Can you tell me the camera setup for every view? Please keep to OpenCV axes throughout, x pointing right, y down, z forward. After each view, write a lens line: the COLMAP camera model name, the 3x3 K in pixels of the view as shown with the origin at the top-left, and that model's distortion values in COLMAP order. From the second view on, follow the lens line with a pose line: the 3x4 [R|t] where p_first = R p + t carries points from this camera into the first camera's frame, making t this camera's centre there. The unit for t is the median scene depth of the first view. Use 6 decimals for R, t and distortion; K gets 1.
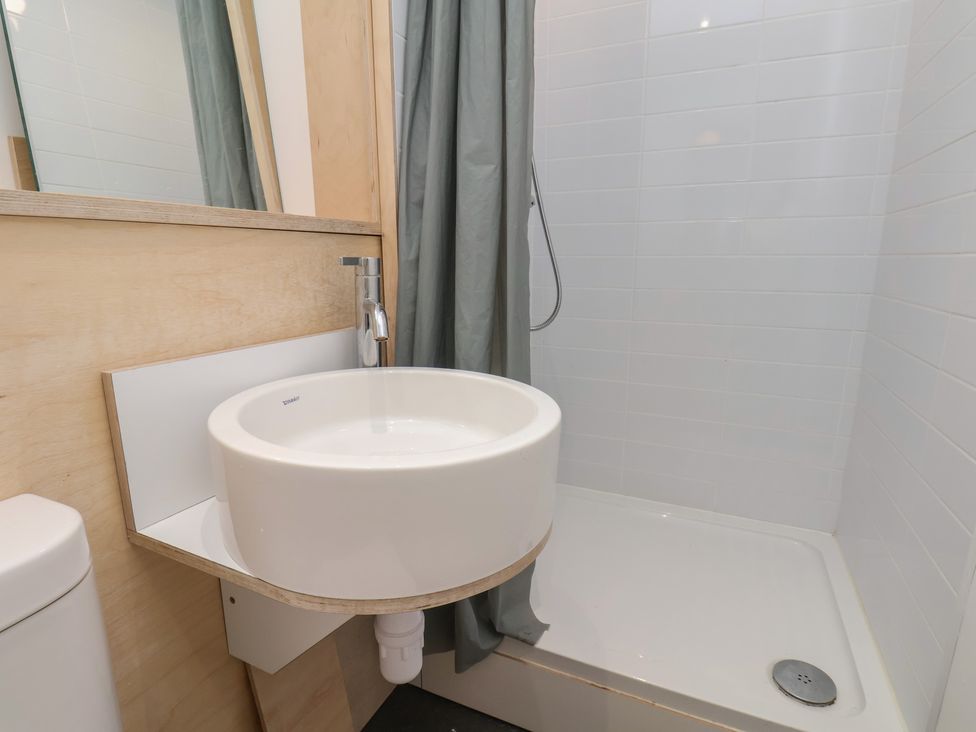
lens RADIAL K [[518.6, 0, 488.0], [0, 518.6, 366.0], [0, 0, 1]] dist [0.000154, -0.002240]
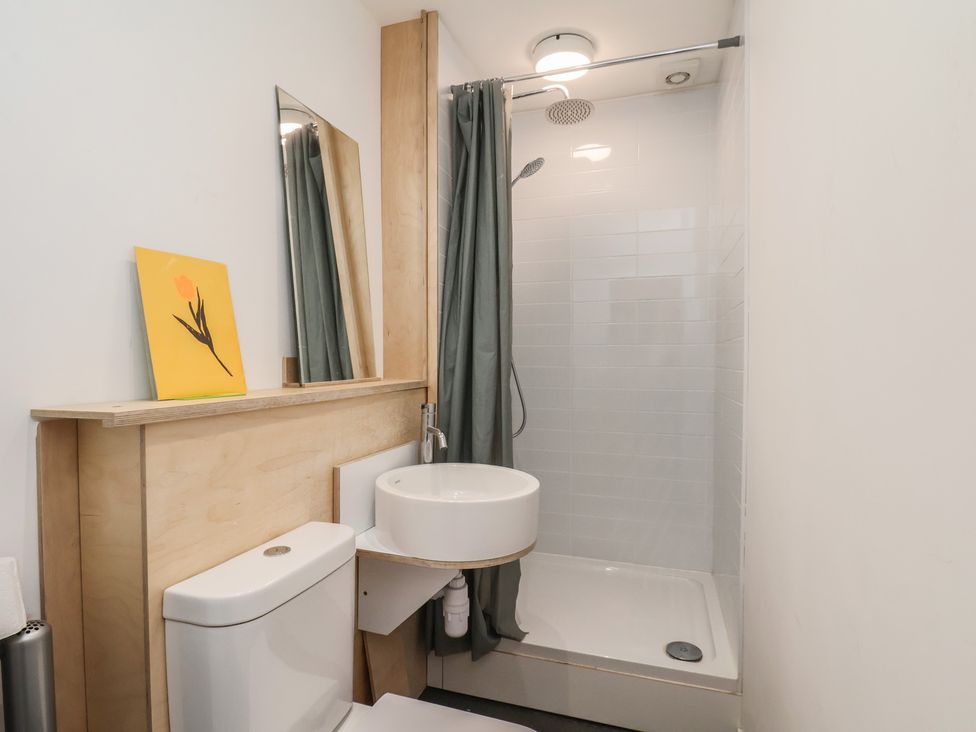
lens RADIAL K [[518.6, 0, 488.0], [0, 518.6, 366.0], [0, 0, 1]] dist [0.000154, -0.002240]
pose [[0.994298, -0.003508, 0.106578, -0.200387], [0.023675, 0.981778, -0.188552, 0.013351], [-0.103974, 0.190001, 0.976263, -0.787421]]
